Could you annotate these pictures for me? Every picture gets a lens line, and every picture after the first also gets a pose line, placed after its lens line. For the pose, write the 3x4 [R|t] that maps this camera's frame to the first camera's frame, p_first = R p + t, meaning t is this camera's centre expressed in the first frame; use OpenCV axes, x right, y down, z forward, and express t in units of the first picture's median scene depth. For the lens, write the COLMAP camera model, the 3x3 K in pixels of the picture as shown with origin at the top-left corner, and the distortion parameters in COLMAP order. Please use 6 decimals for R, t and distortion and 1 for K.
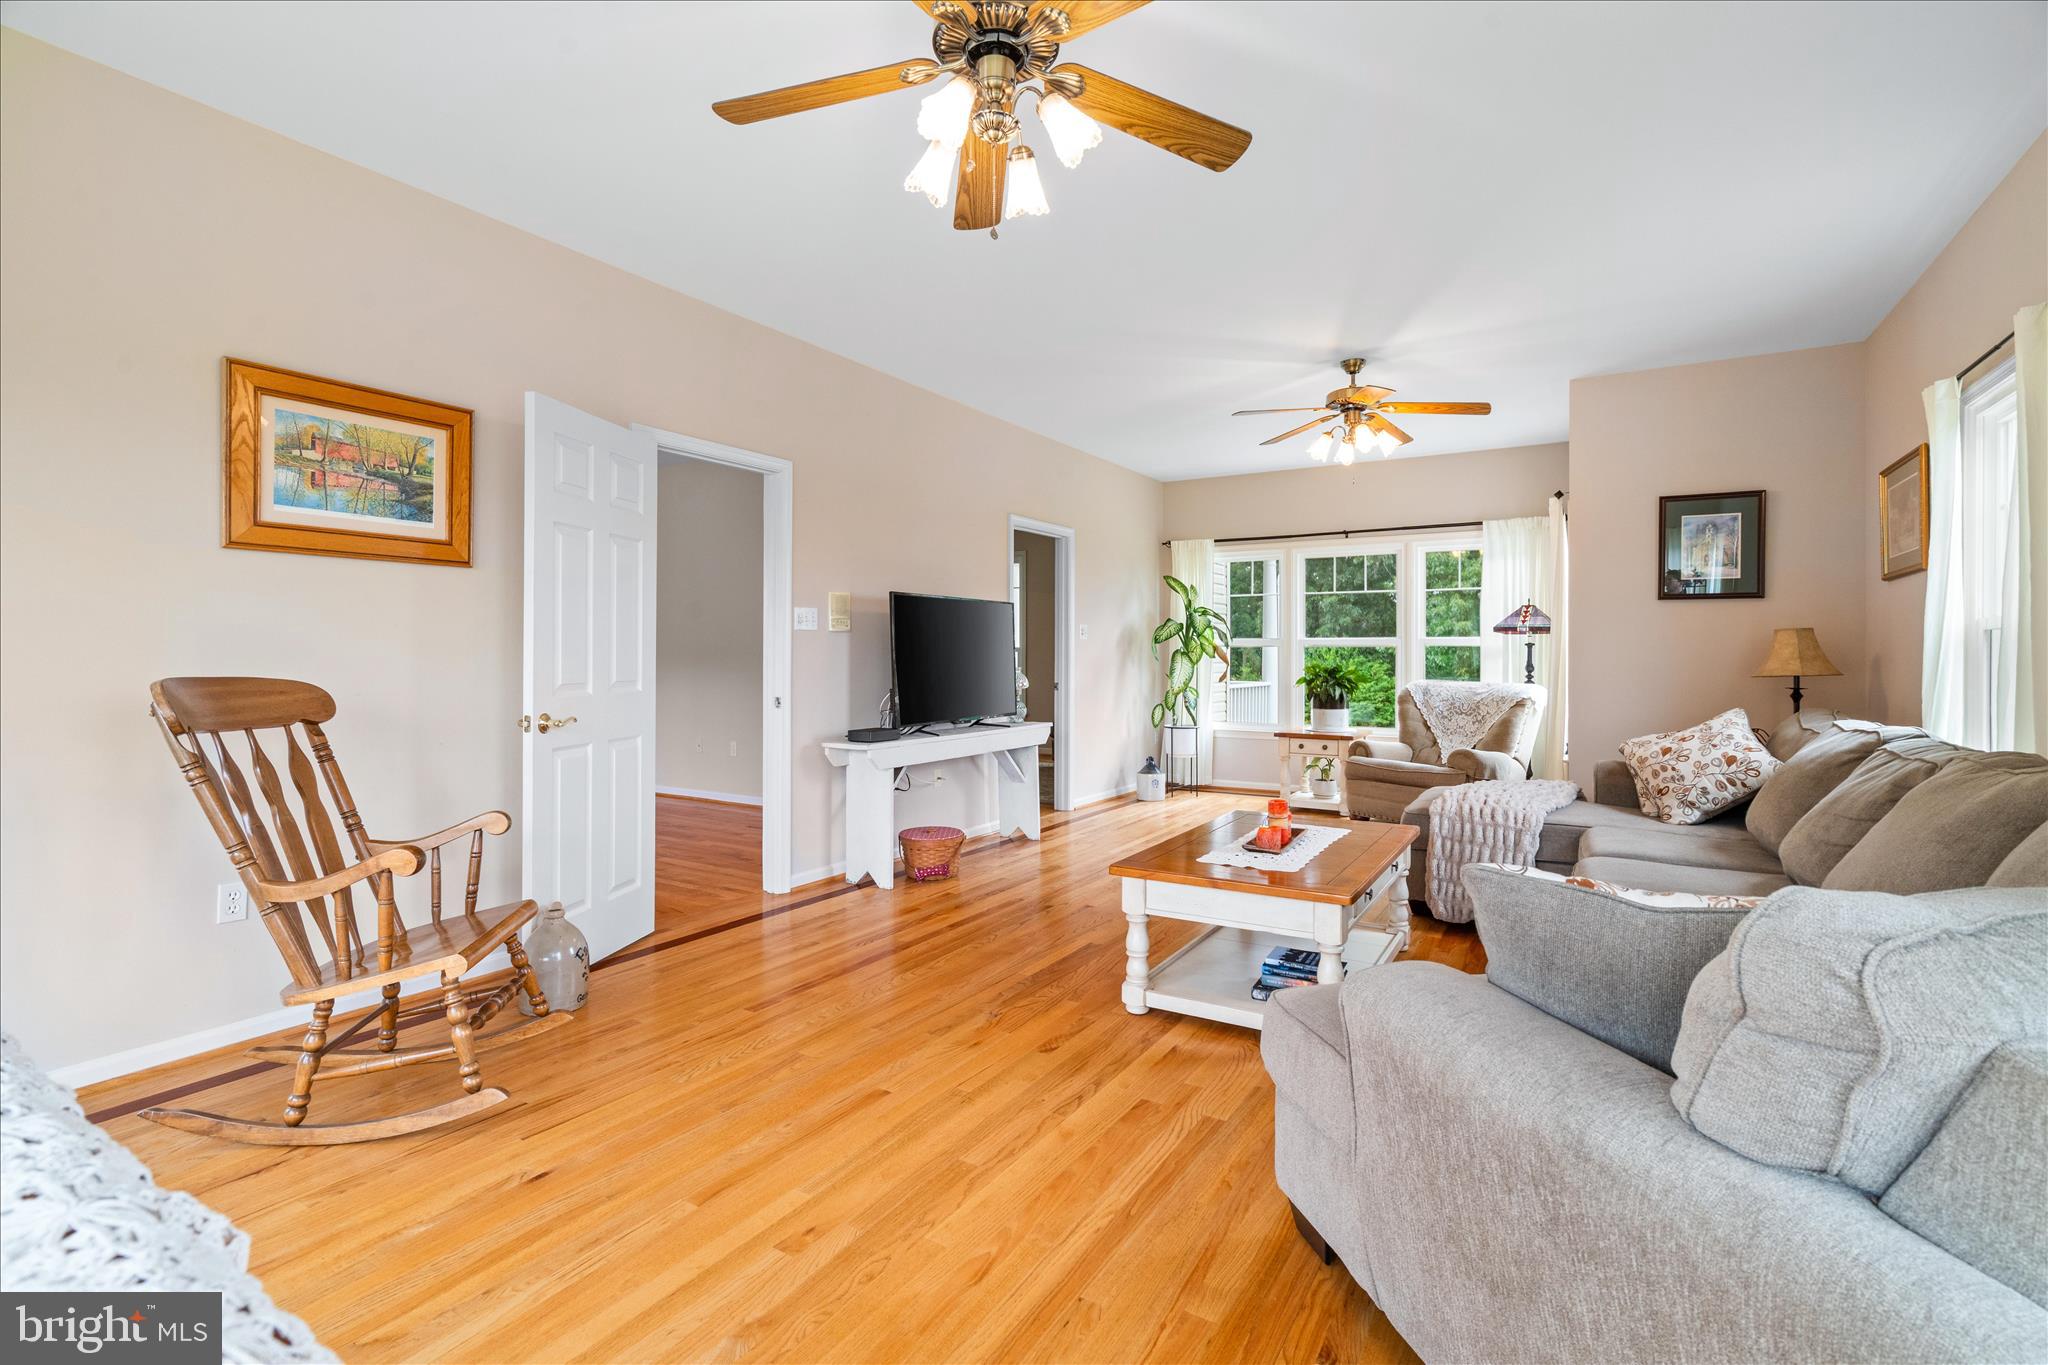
lens RADIAL K [[936.3, 0, 1032.4], [0, 936.3, 661.1], [0, 0, 1]] dist [-0.004217, 0.000116]
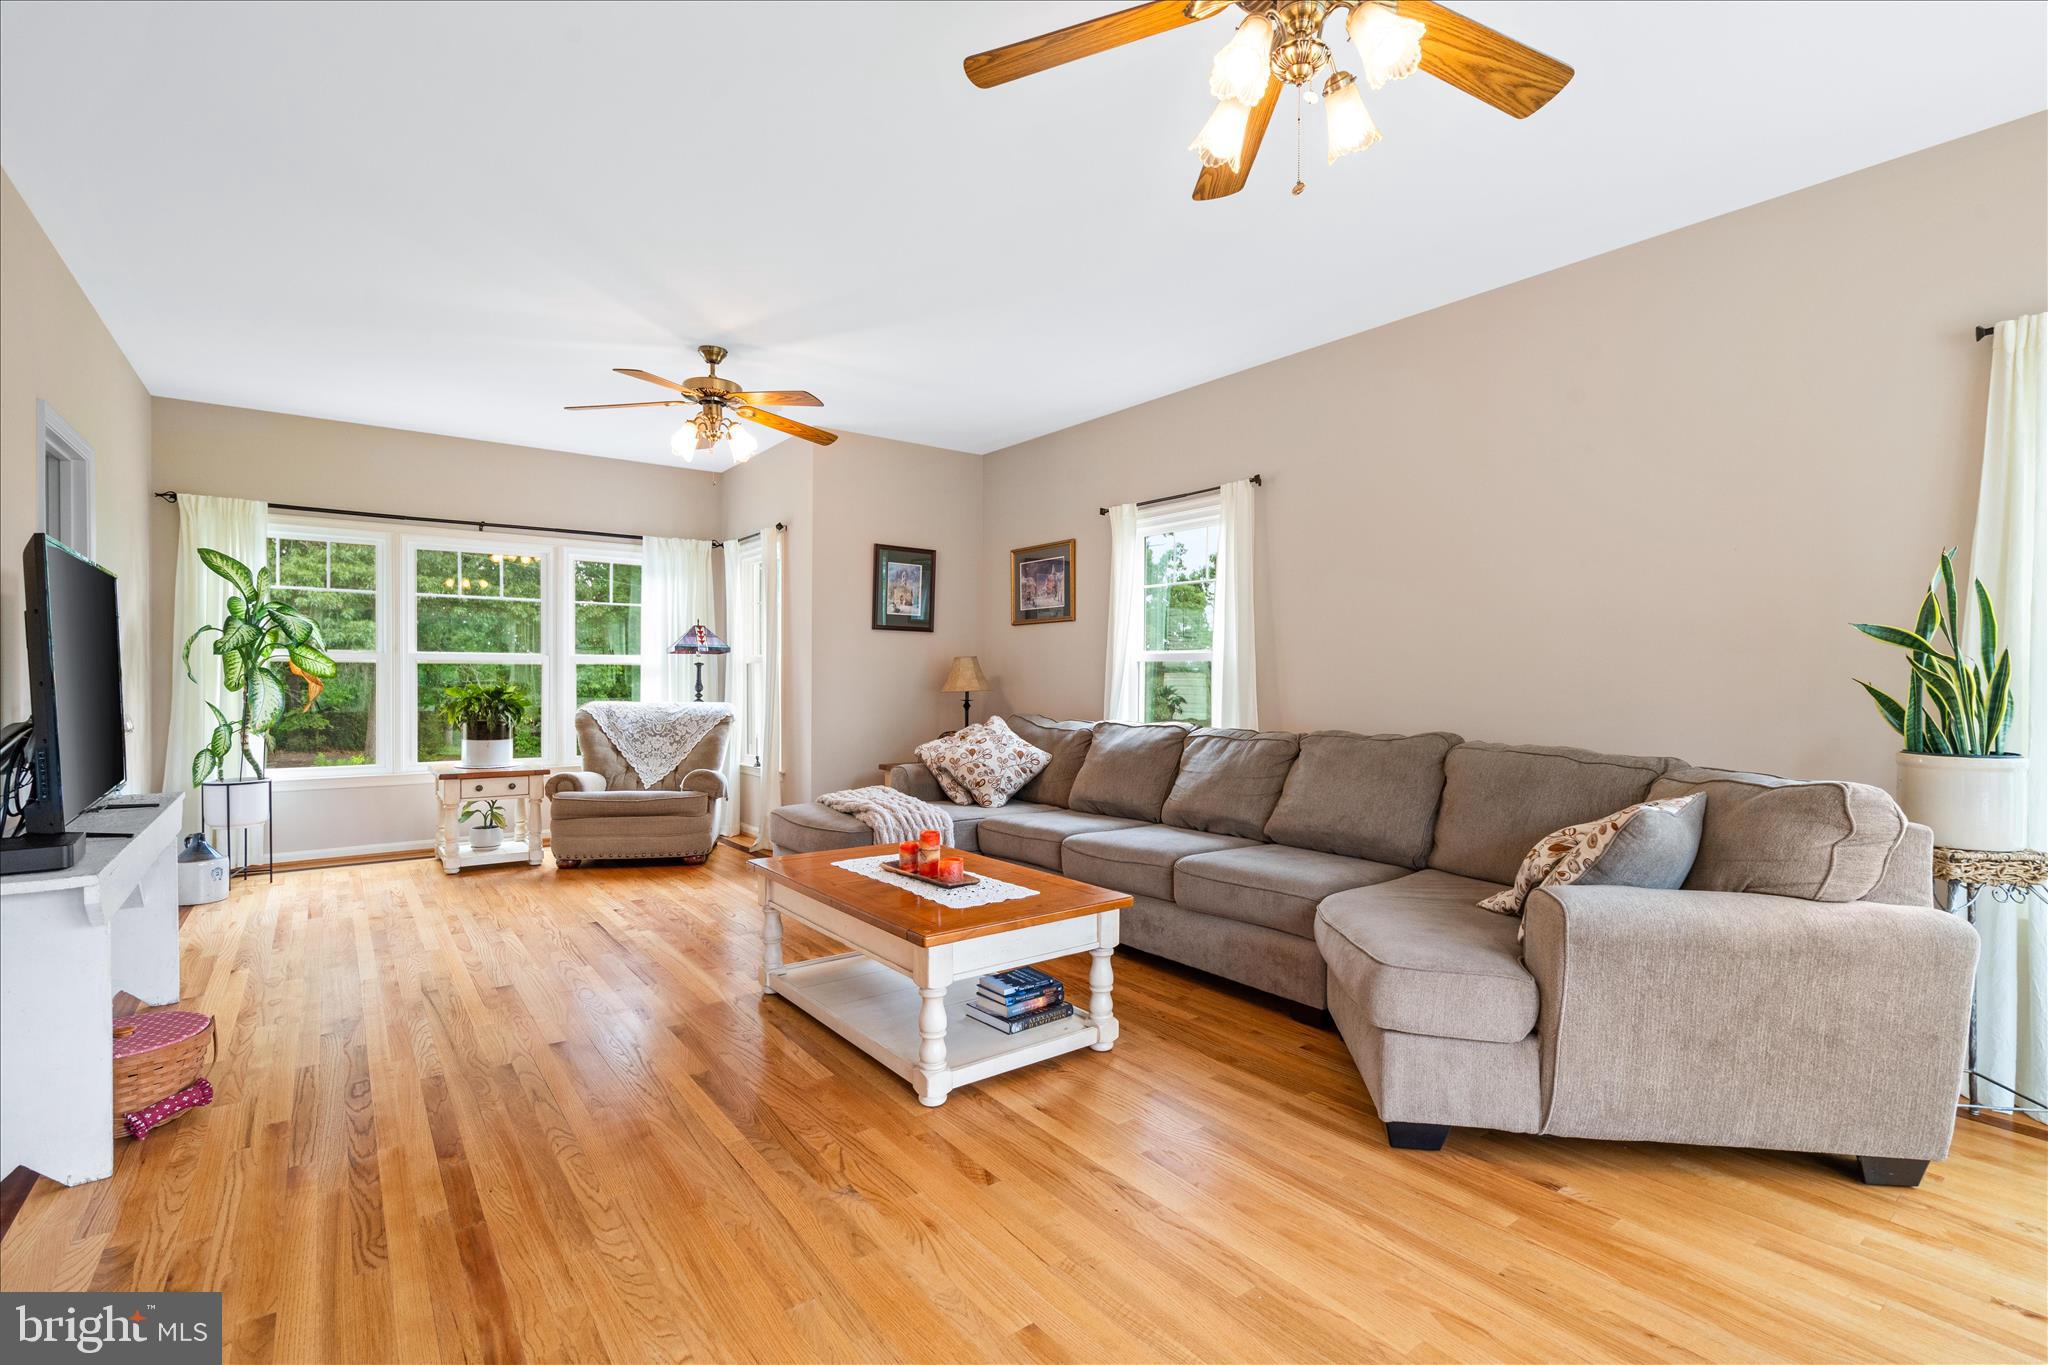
lens RADIAL K [[936.3, 0, 1031.2], [0, 936.3, 698.5], [0, 0, 1]] dist [-0.004217, 0.000116]
pose [[0.364190, -0.022553, 0.931051, -0.392583], [0.000950, 0.999715, 0.023845, -0.005448], [-0.931324, -0.007799, 0.364108, 0.382667]]
